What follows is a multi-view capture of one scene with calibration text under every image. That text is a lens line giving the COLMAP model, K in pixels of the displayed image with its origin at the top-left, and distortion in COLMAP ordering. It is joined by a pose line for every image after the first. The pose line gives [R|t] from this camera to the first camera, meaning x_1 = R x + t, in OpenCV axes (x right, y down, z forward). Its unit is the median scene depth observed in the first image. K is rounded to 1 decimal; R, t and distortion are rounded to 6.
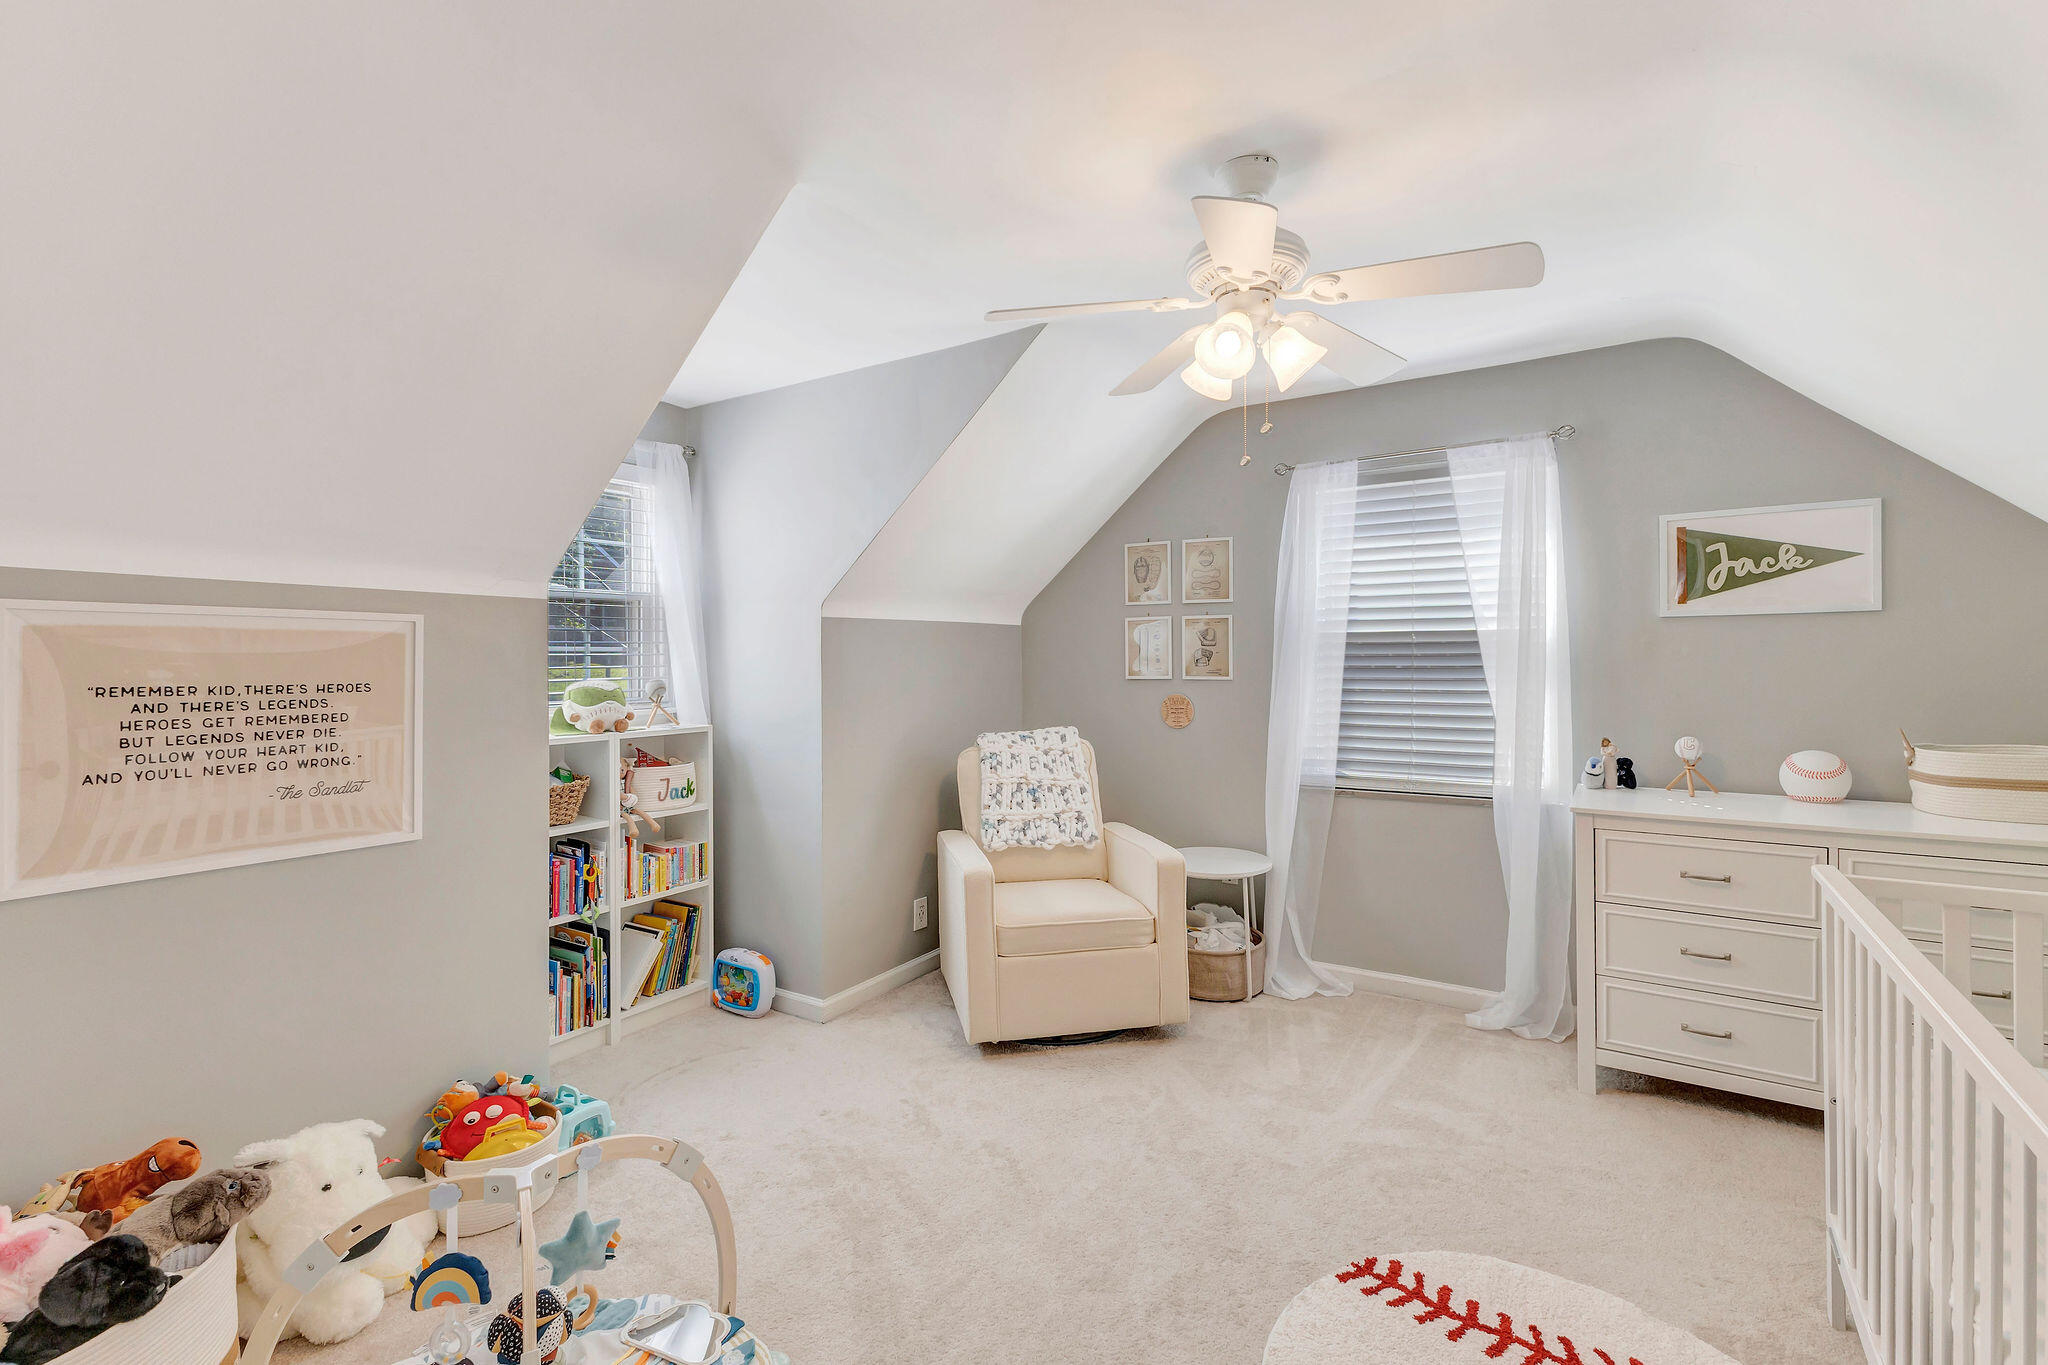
lens RADIAL K [[886.8, 0, 1022.7], [0, 886.8, 669.4], [0, 0, 1]] dist [-0.000143, 0.000006]
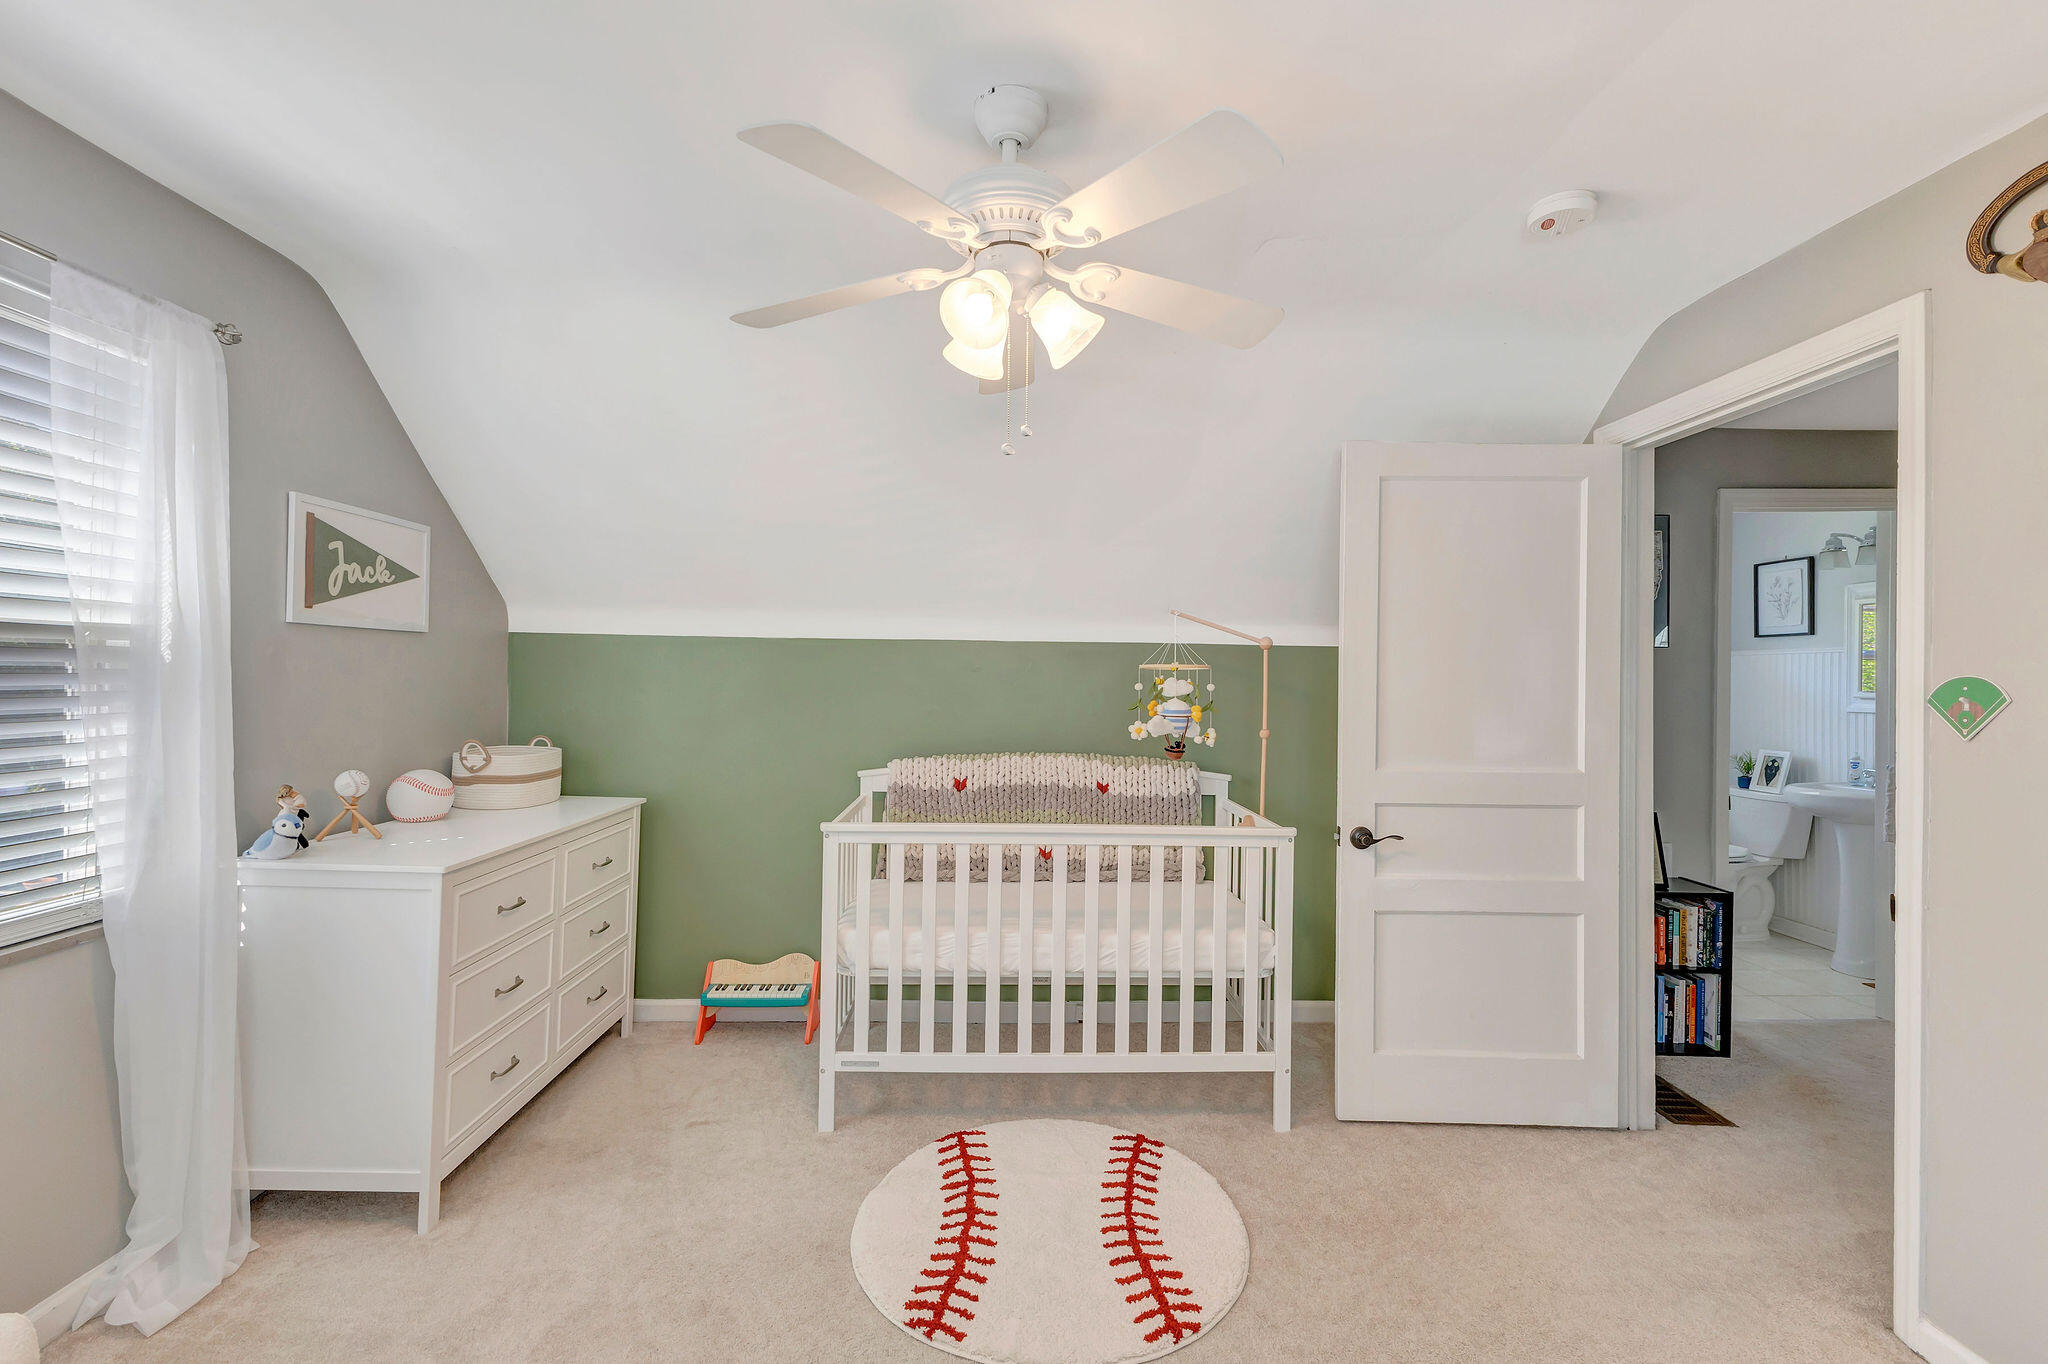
lens RADIAL K [[886.8, 0, 1018.6], [0, 886.8, 679.1], [0, 0, 1]] dist [-0.000143, 0.000006]
pose [[-0.571151, 0.000218, 0.820845, -0.292904], [0.001581, 0.999998, 0.000835, -0.009537], [-0.820843, 0.001775, -0.571151, 0.964593]]
